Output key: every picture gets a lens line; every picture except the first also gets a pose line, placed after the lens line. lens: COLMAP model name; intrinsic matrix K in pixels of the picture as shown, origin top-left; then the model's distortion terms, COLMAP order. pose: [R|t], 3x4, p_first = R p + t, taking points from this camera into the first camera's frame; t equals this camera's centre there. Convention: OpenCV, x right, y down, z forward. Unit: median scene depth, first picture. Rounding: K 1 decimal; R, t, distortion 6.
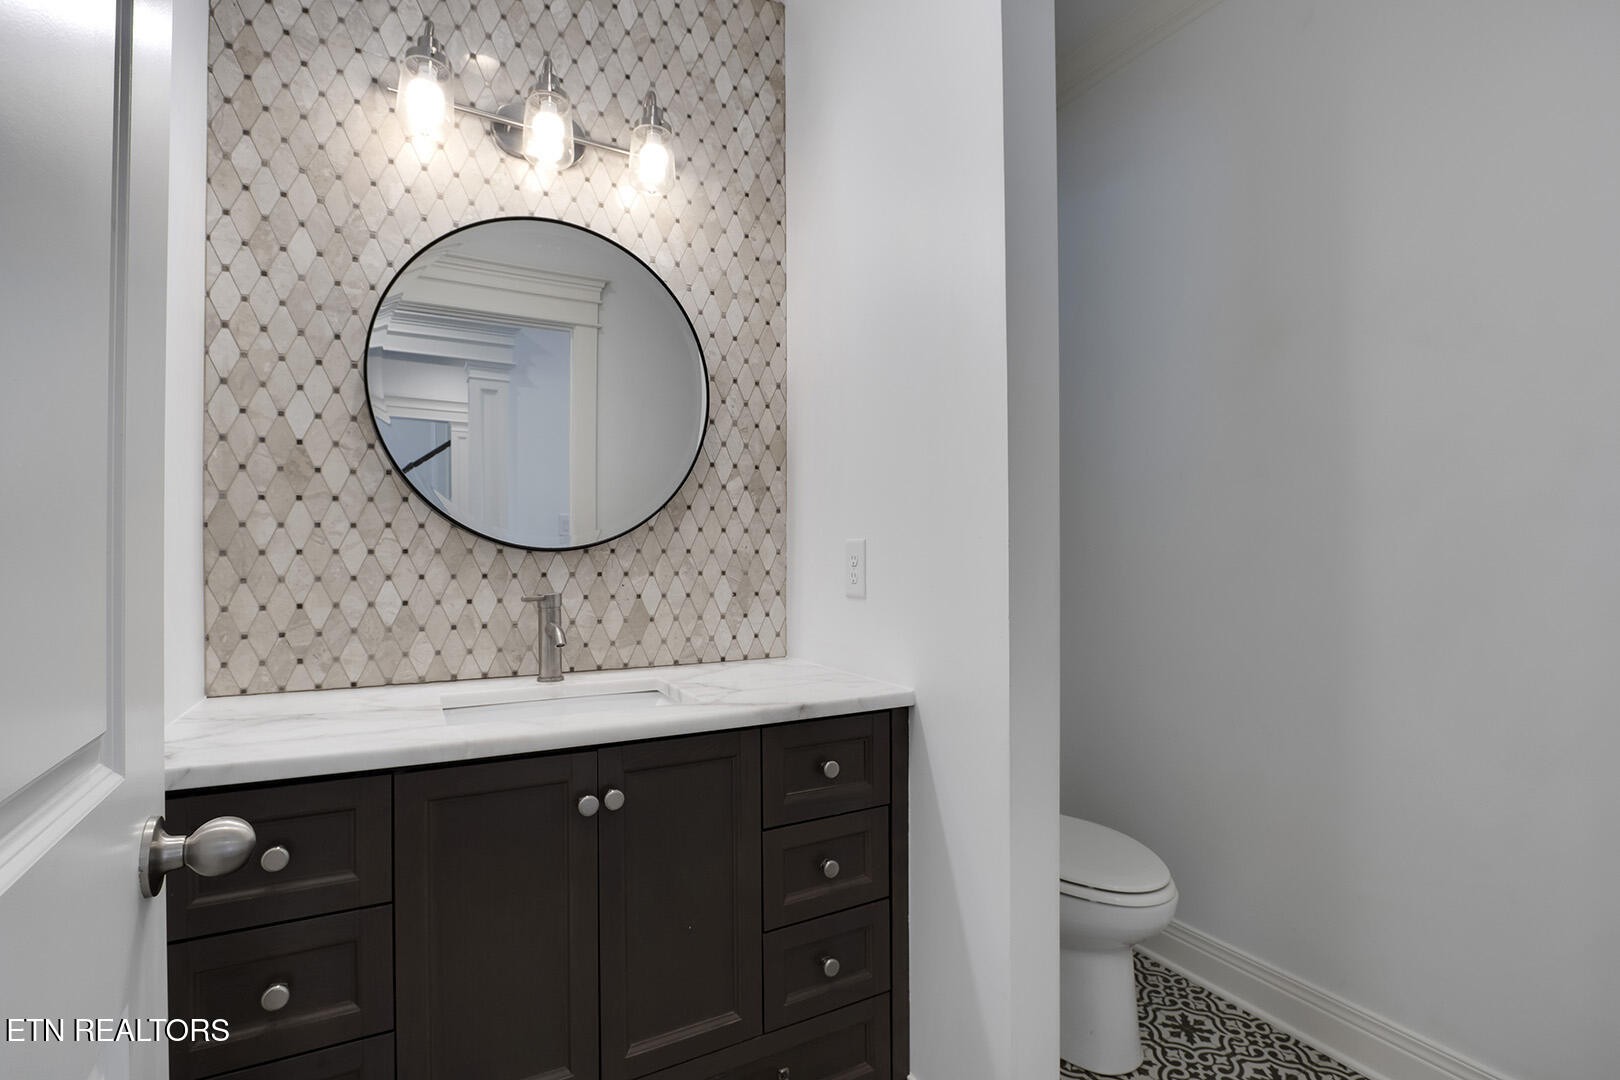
lens RADIAL K [[761.1, 0, 811.5], [0, 761.1, 536.9], [0, 0, 1]] dist [-0.005568, -0.000435]
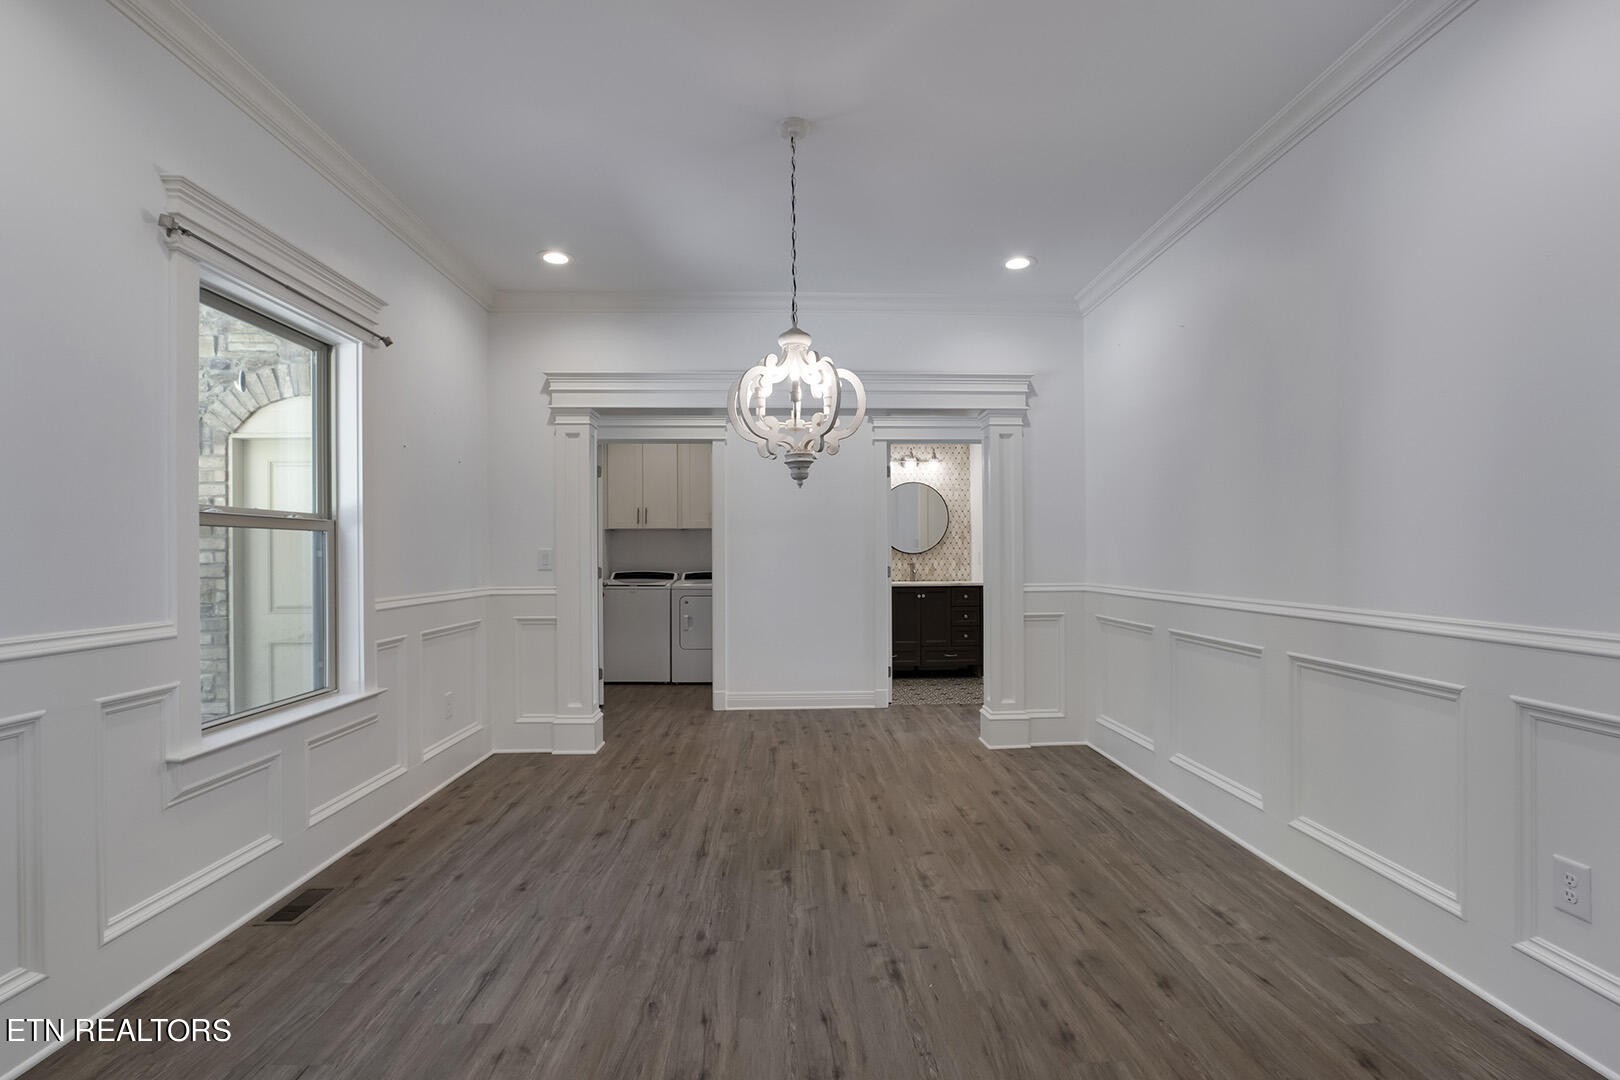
lens RADIAL K [[761.1, 0, 815.9], [0, 761.1, 545.8], [0, 0, 1]] dist [-0.005568, -0.000435]
pose [[0.880553, -0.011265, -0.473813, 1.193706], [0.009849, 0.999937, -0.005471, -0.008140], [0.473845, 0.000151, 0.880608, -3.004089]]
